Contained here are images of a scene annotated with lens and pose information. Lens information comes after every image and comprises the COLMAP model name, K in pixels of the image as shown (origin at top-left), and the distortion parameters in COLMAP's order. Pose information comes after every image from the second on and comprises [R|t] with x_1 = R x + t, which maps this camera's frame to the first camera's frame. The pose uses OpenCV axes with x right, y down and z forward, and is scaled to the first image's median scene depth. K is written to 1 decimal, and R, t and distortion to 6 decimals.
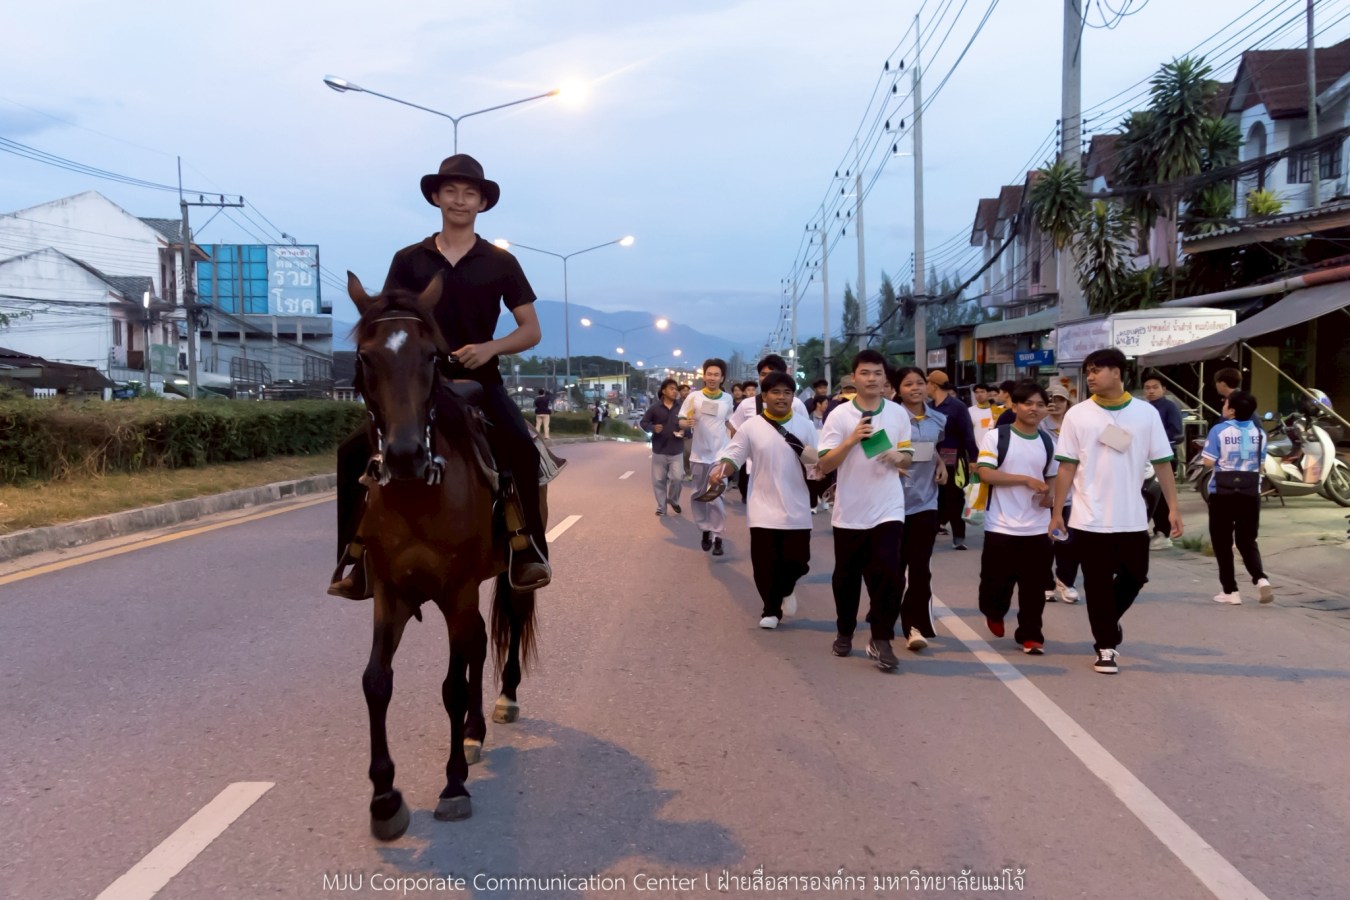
lens RADIAL K [[1277.1, 0, 674.0], [0, 1277.1, 452.1], [0, 0, 1]] dist [0.112468, -0.033177]
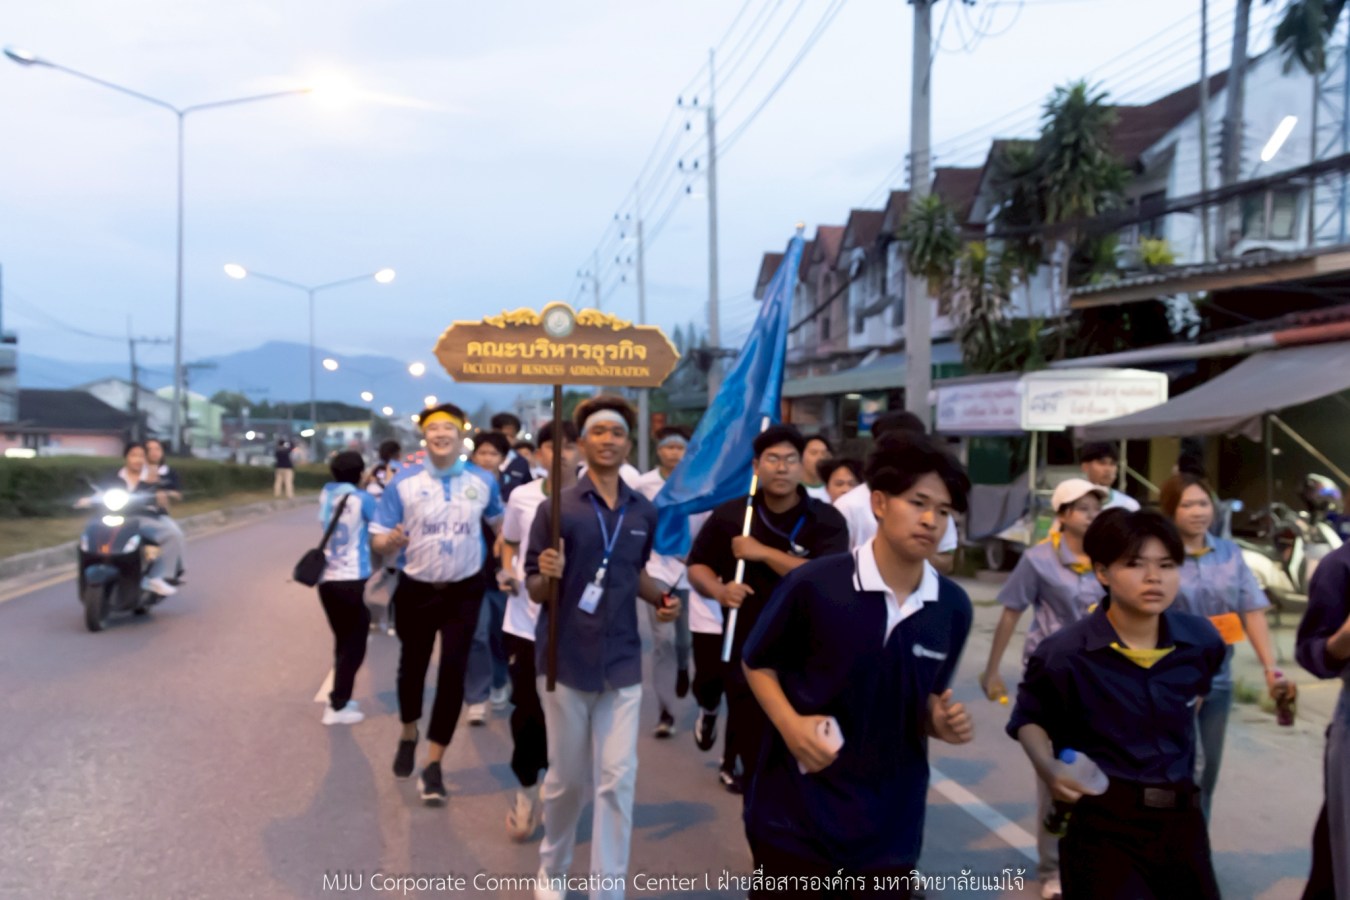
lens RADIAL K [[1277.1, 0, 674.0], [0, 1277.1, 452.1], [0, 0, 1]] dist [0.112468, -0.033177]
pose [[0.980449, 0.018446, 0.195908, -0.016190], [-0.010609, 0.999104, -0.040980, -0.008985], [-0.196489, 0.038100, 0.979766, 0.104116]]
